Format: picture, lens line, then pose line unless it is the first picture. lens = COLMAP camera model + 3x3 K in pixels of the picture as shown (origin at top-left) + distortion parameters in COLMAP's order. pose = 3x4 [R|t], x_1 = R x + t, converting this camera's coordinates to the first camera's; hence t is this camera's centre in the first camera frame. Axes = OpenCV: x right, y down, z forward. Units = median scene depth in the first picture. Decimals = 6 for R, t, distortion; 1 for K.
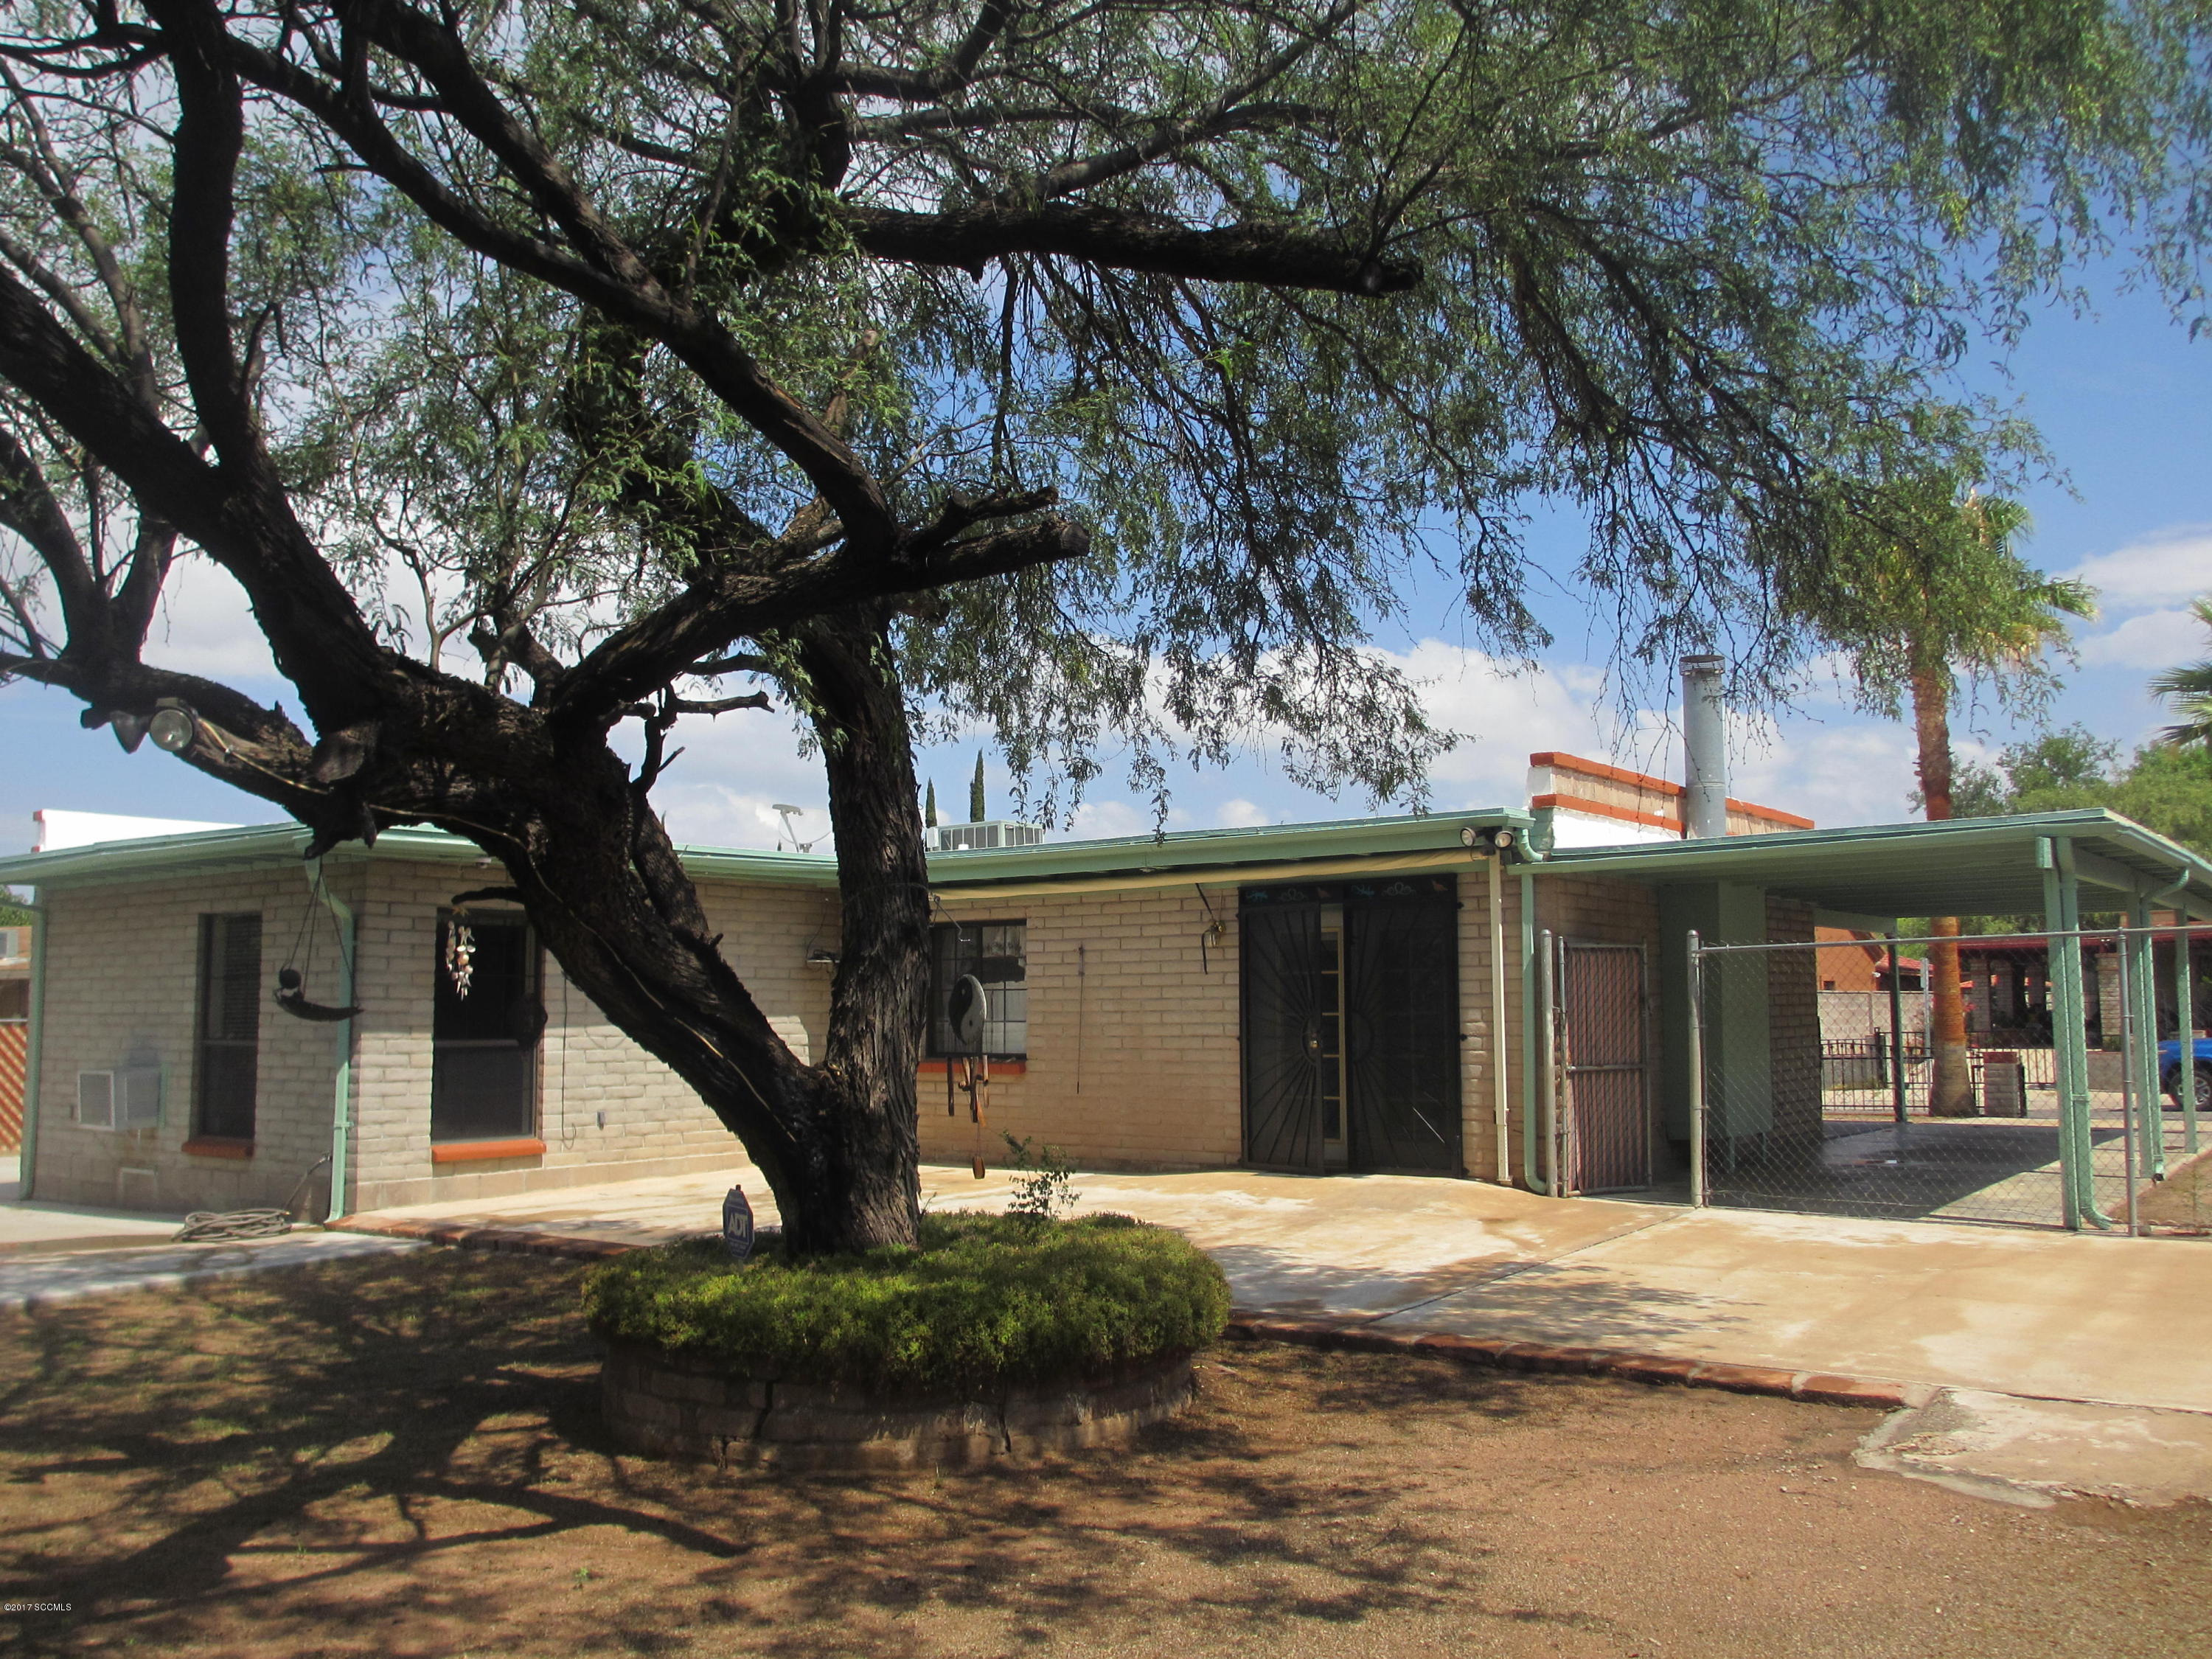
lens RADIAL K [[1879.2, 0, 1110.2], [0, 1879.2, 839.5], [0, 0, 1]] dist [-0.045079, 0.020411]
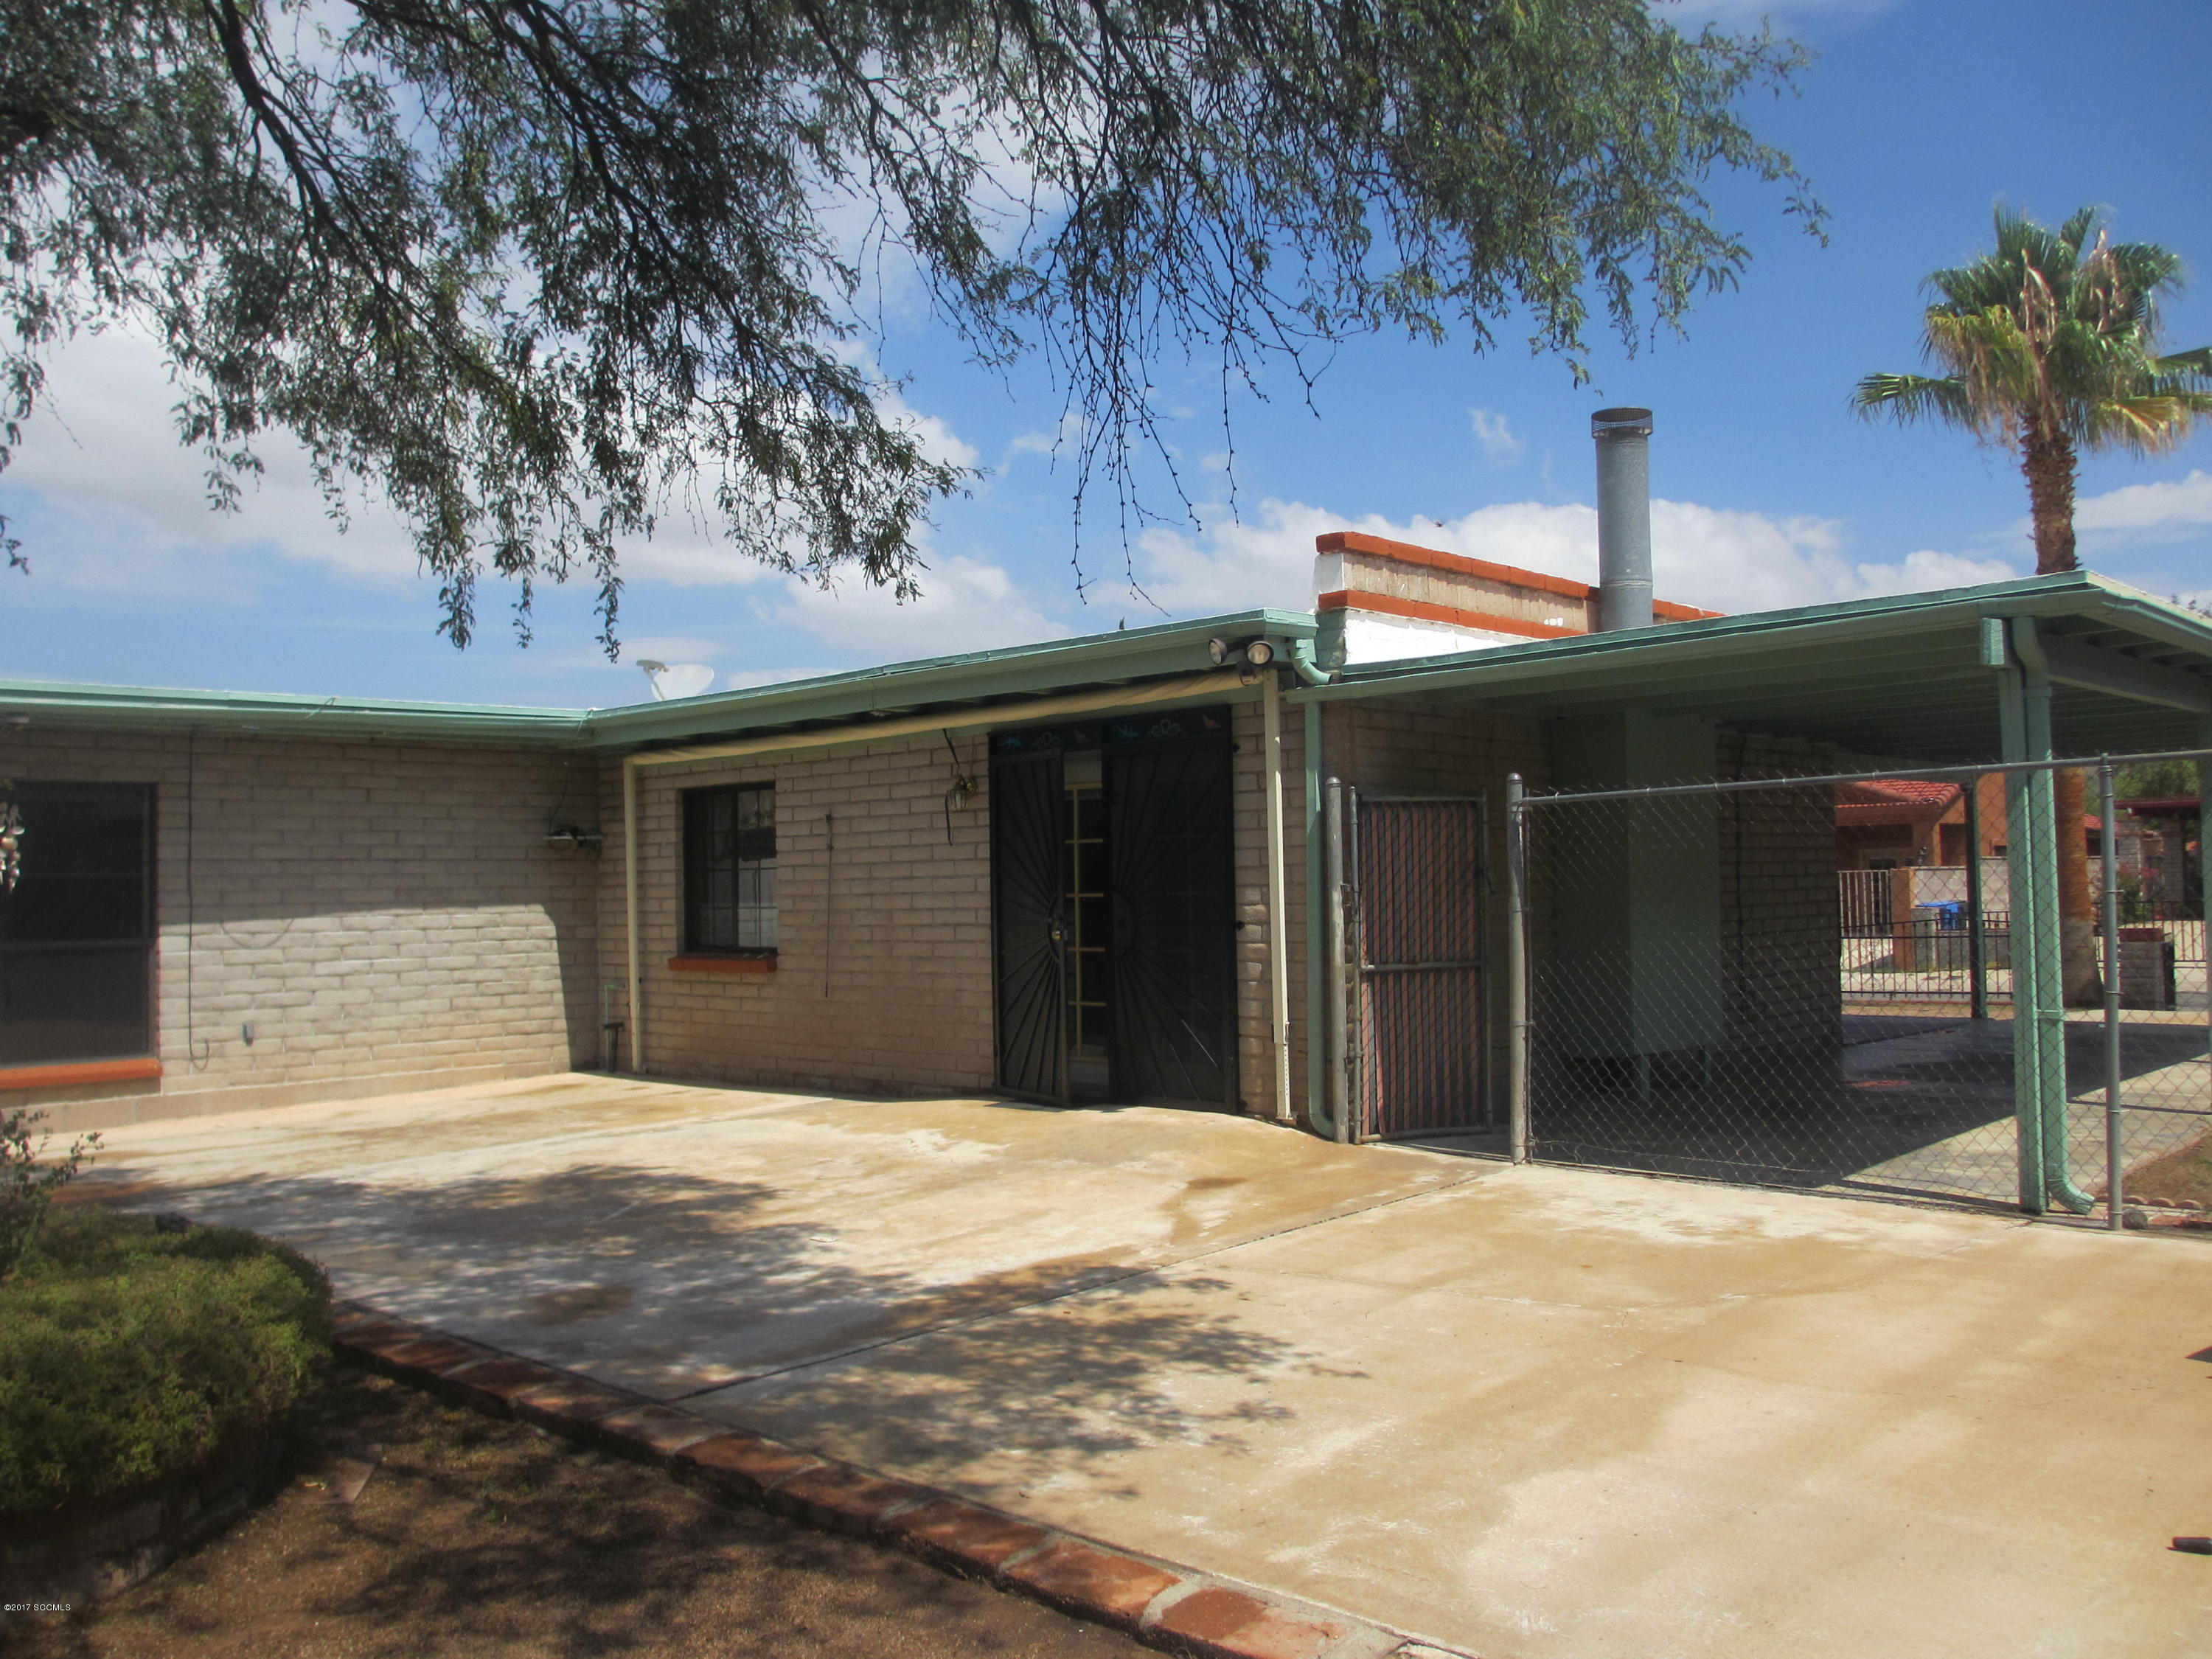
lens RADIAL K [[1879.2, 0, 1110.2], [0, 1879.2, 839.5], [0, 0, 1]] dist [-0.045079, 0.020411]
pose [[0.994058, -0.015813, -0.107697, 0.227382], [0.022893, 0.997634, 0.064823, 0.023069], [0.106418, -0.066903, 0.992068, 0.270687]]
